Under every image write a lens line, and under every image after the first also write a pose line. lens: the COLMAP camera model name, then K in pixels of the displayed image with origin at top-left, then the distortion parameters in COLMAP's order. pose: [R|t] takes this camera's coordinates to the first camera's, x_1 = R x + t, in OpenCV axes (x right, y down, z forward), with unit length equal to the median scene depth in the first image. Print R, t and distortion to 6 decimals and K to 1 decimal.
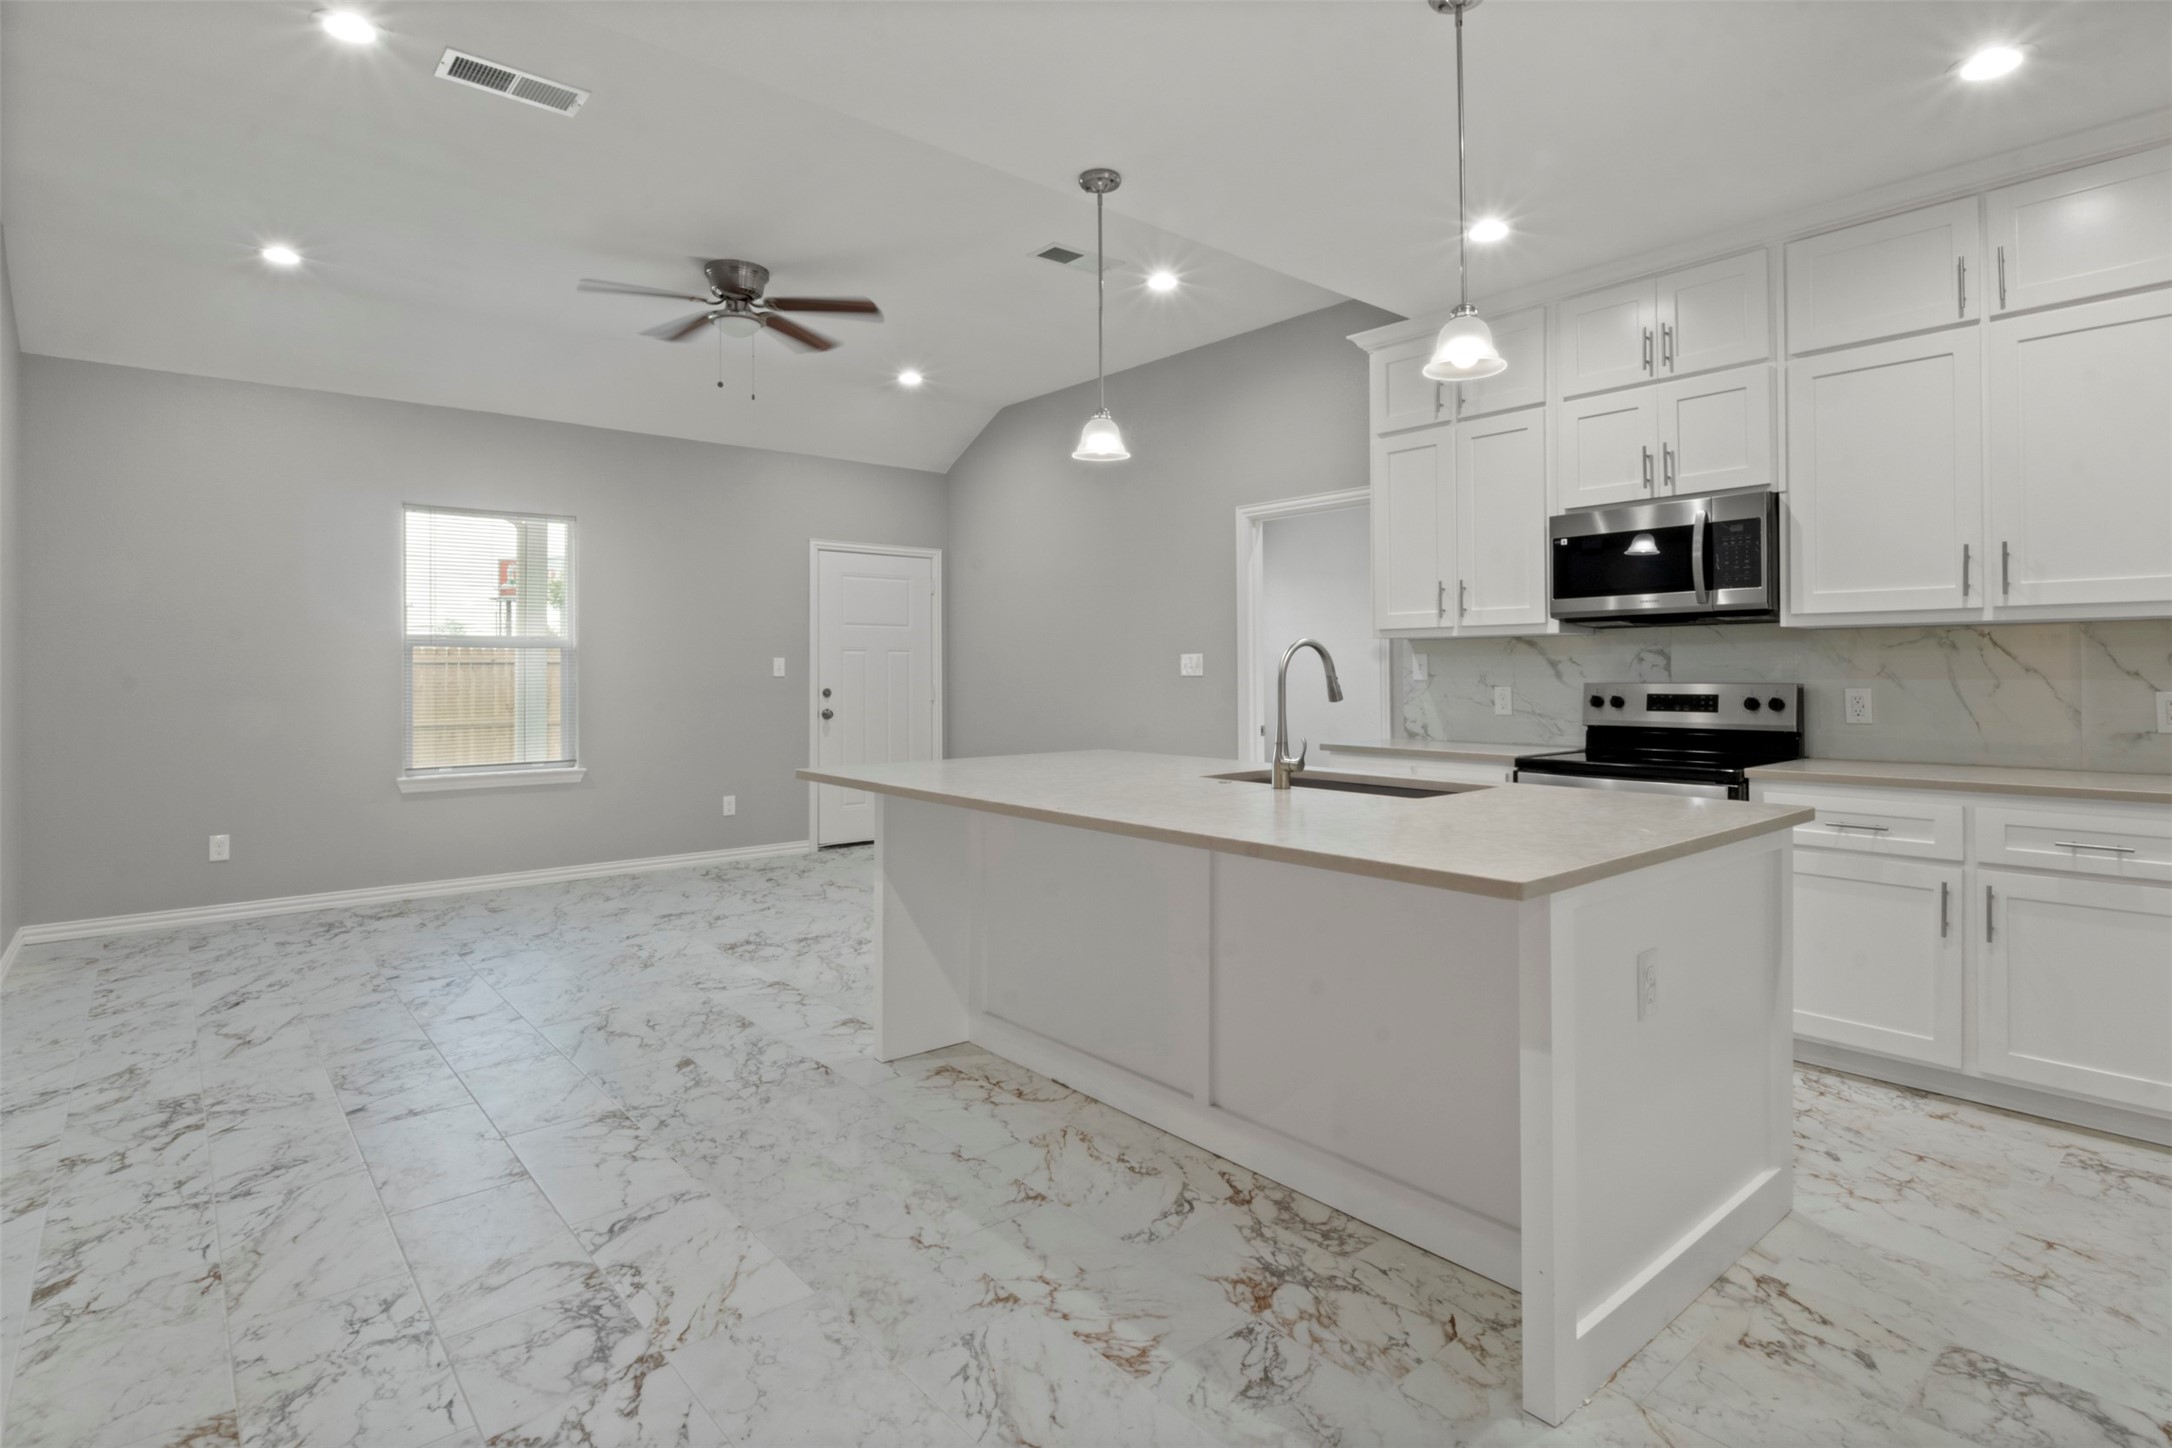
lens RADIAL K [[1095.3, 0, 1083.9], [0, 1095.3, 657.6], [0, 0, 1]] dist [-0.008444, -0.001949]
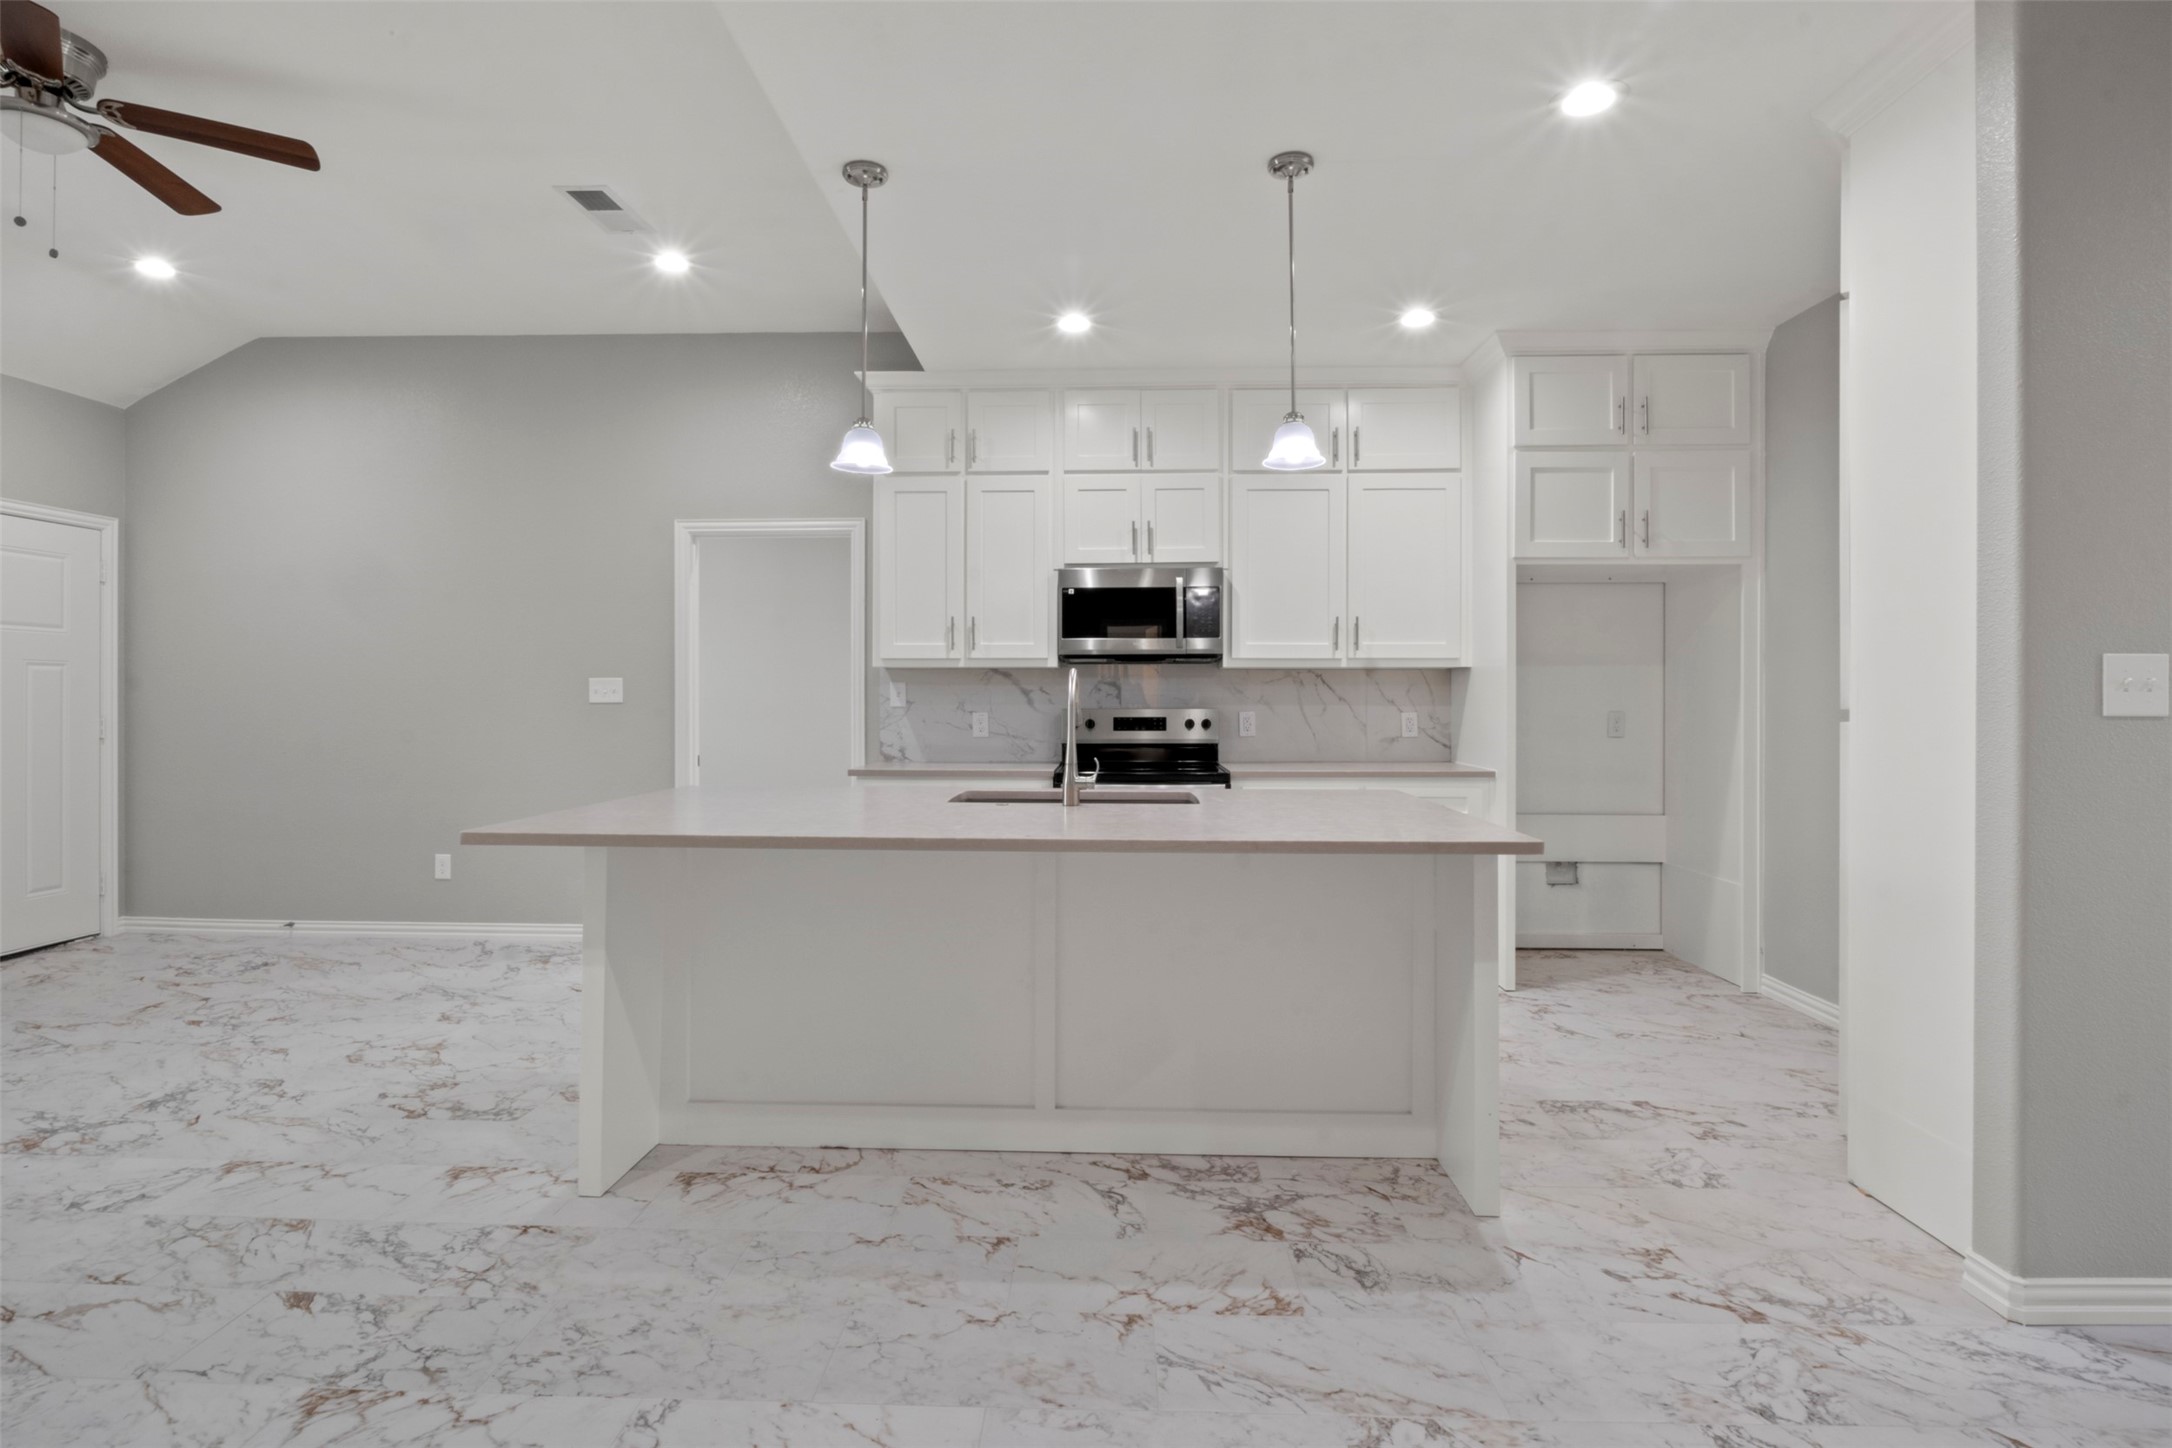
lens RADIAL K [[1083.4, 0, 1079.7], [0, 1083.4, 692.4], [0, 0, 1]] dist [-0.005094, -0.002557]
pose [[0.672199, 0.008331, 0.740324, -0.557249], [-0.012709, 0.999919, 0.000287, 0.006187], [-0.740262, -0.009602, 0.672250, 0.244612]]
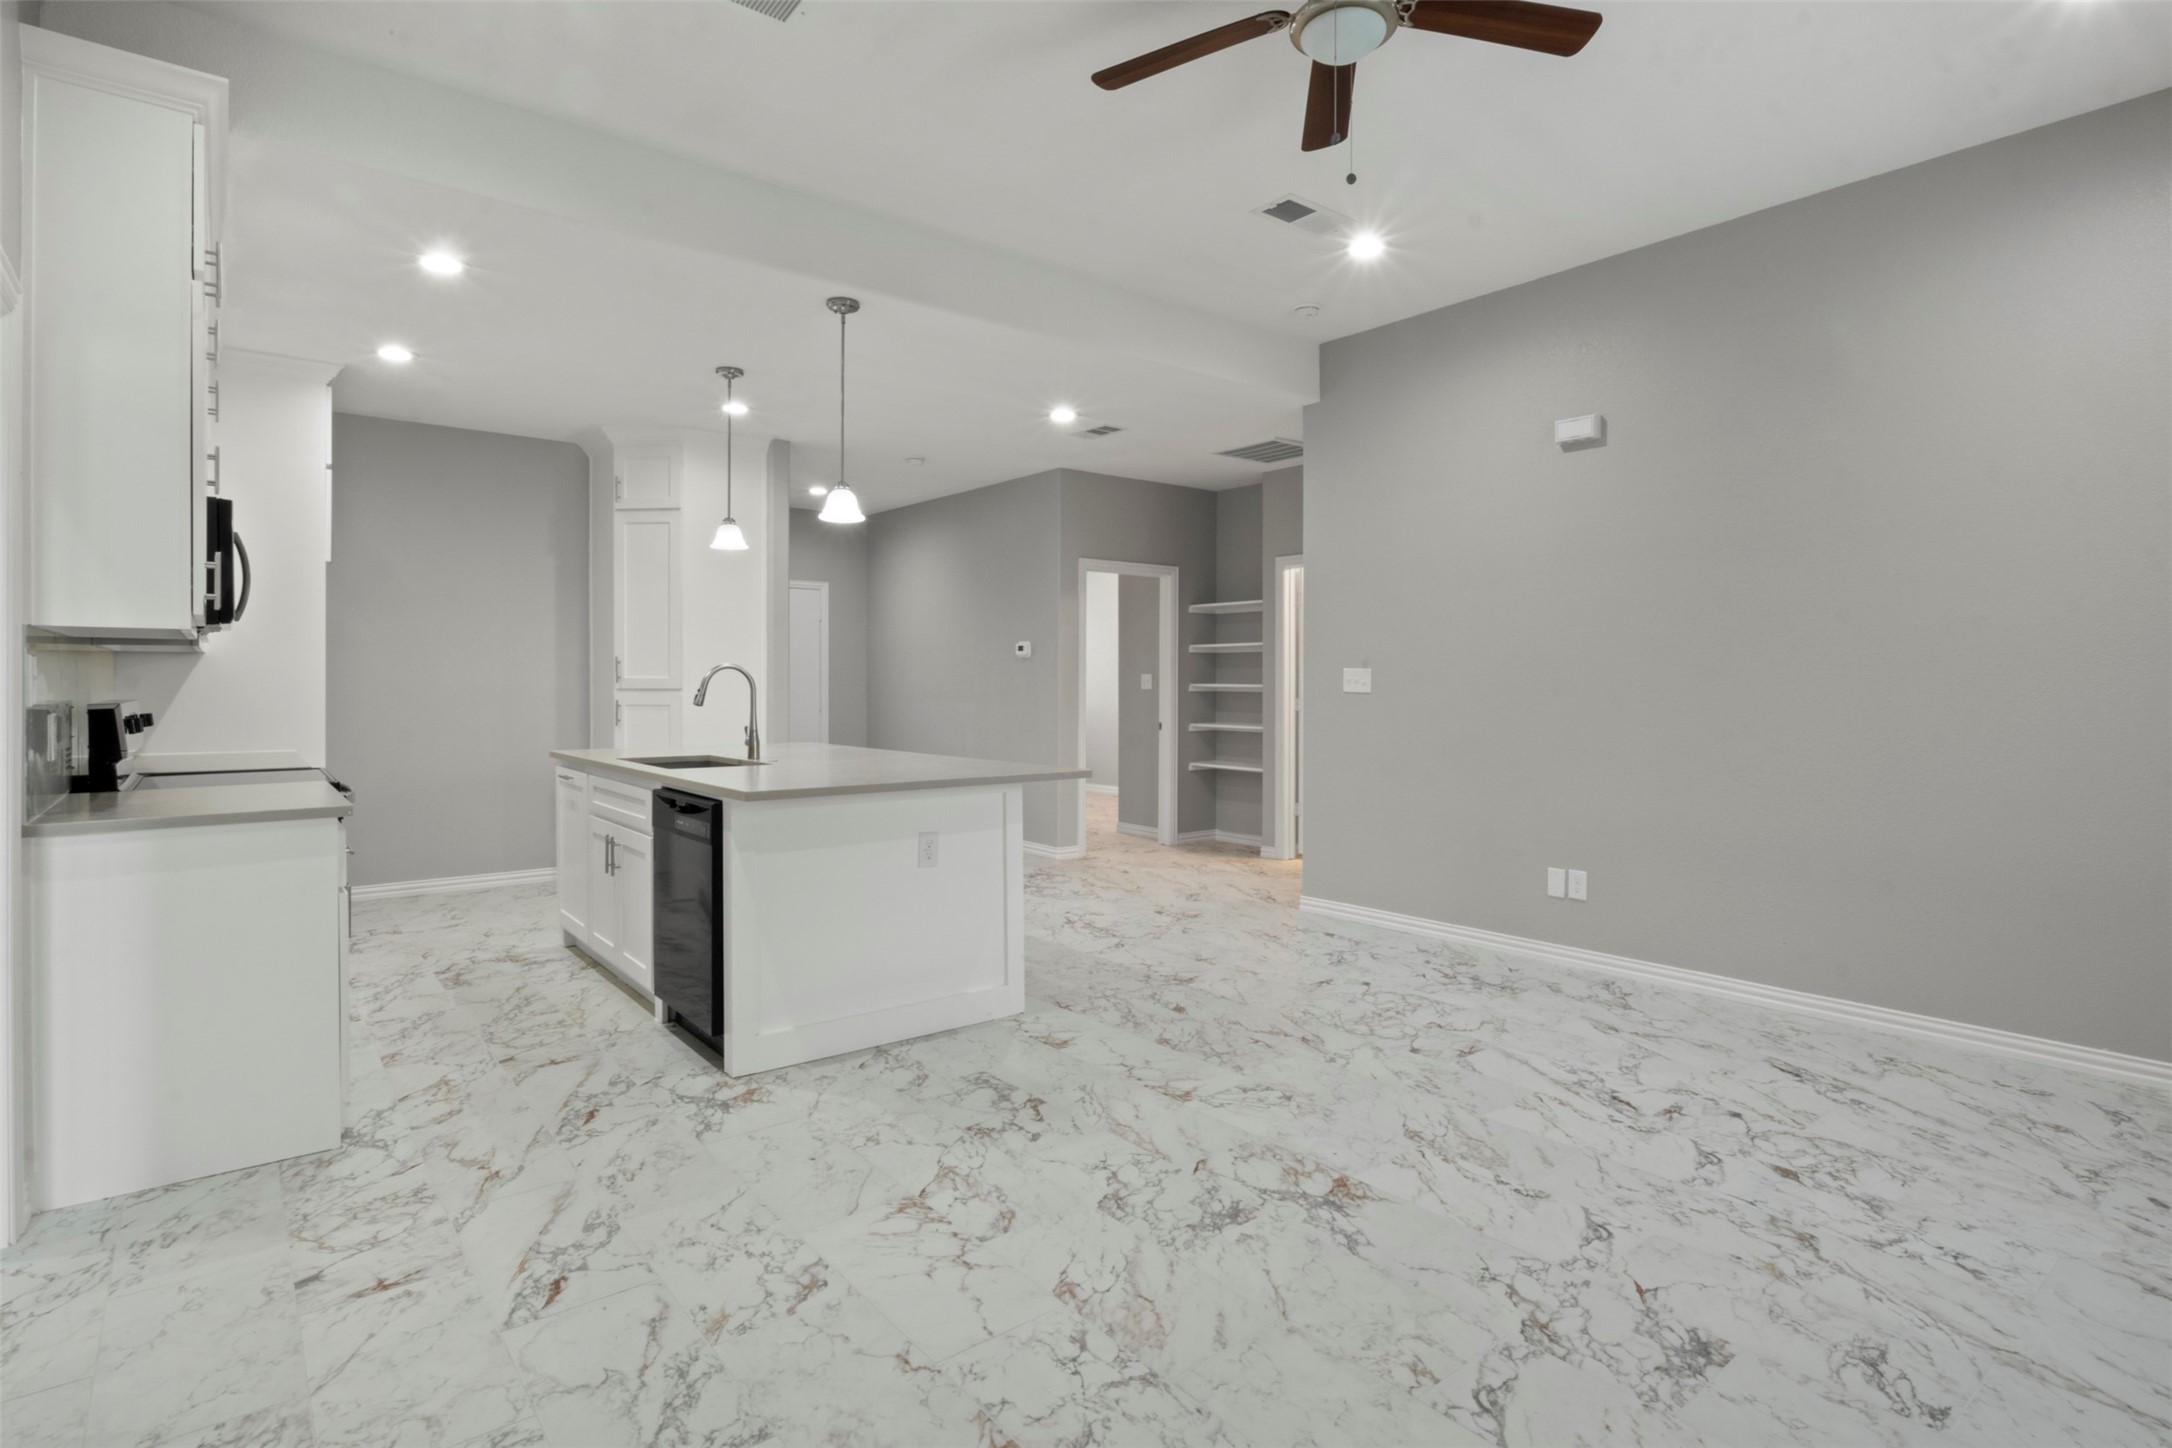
lens RADIAL K [[1083.4, 0, 1079.7], [0, 1083.4, 692.4], [0, 0, 1]] dist [-0.005094, -0.002557]
pose [[-0.999532, 0.002030, 0.030517, -0.307578], [0.001924, 0.999992, -0.003505, 0.026630], [-0.030524, -0.003445, -0.999528, 2.315537]]
